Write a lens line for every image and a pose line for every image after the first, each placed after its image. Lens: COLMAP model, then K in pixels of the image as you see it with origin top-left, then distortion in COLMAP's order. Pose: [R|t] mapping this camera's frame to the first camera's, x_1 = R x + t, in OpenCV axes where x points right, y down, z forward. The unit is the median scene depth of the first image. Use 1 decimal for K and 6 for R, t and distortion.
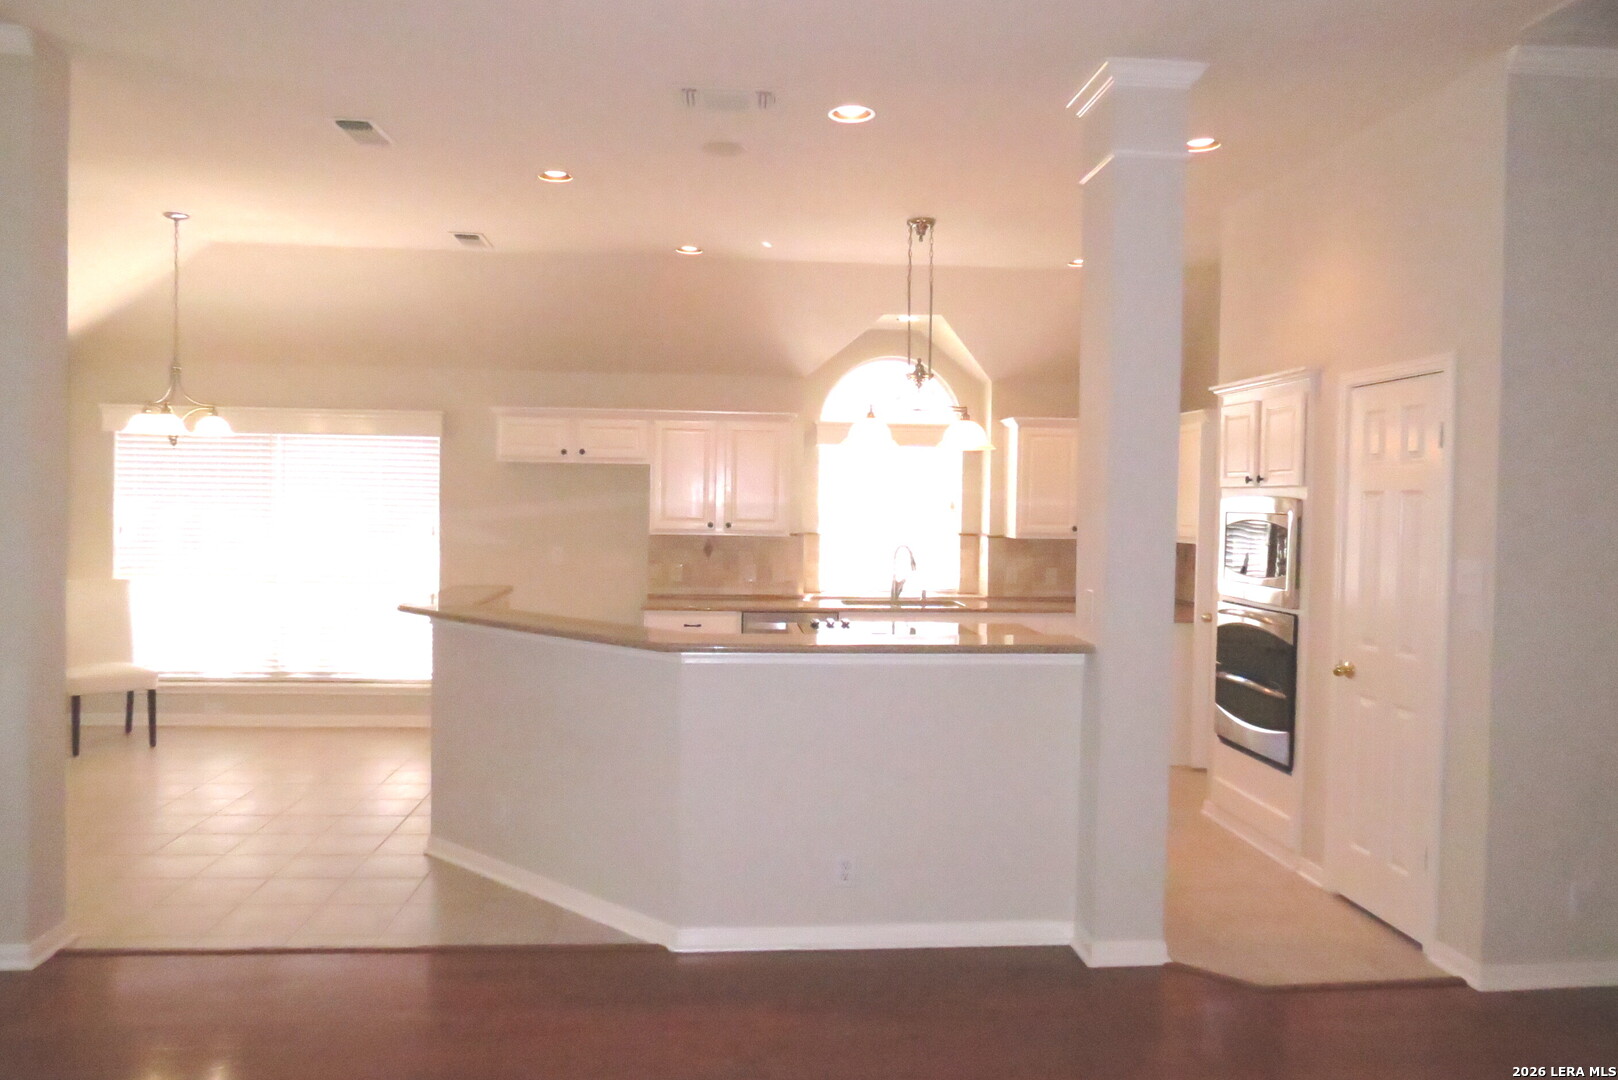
lens RADIAL K [[1143.8, 0, 797.2], [0, 1143.8, 535.5], [0, 0, 1]] dist [-0.040582, 0.001154]
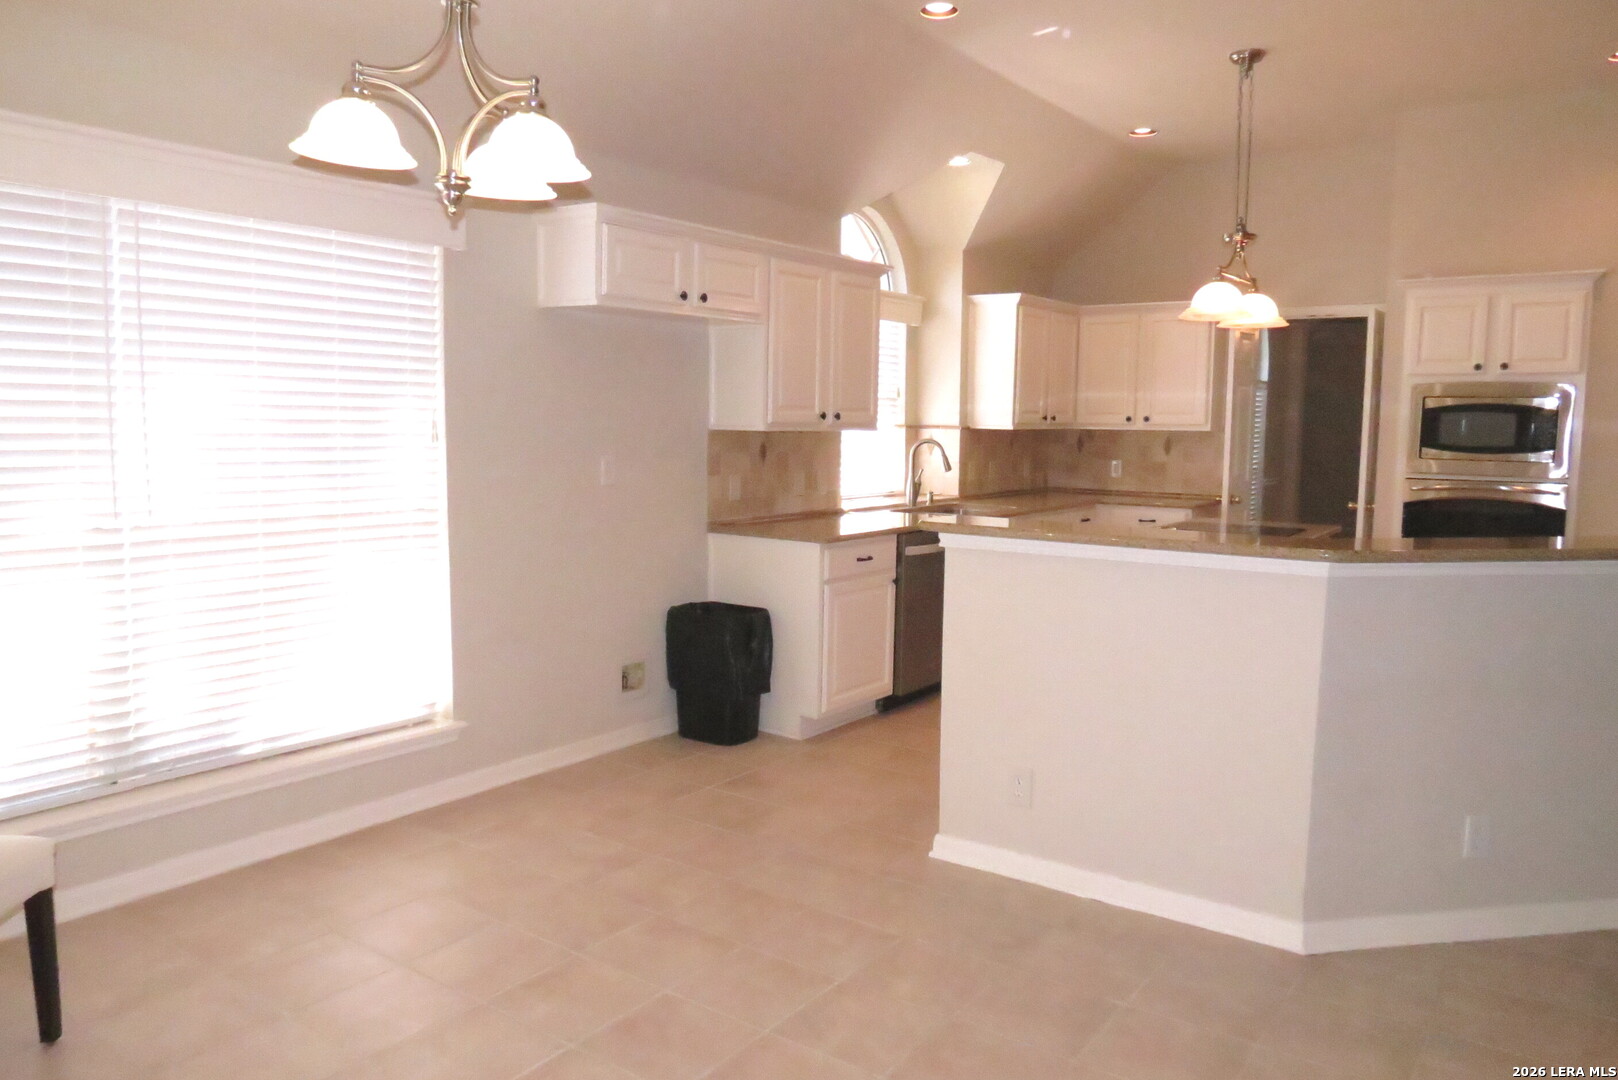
lens RADIAL K [[1143.8, 0, 819.1], [0, 1143.8, 538.7], [0, 0, 1]] dist [-0.040582, 0.001154]
pose [[0.645645, -0.087695, 0.758585, -0.612641], [0.021821, 0.995097, 0.096465, -0.001615], [-0.763326, -0.045729, 0.644393, 0.539631]]
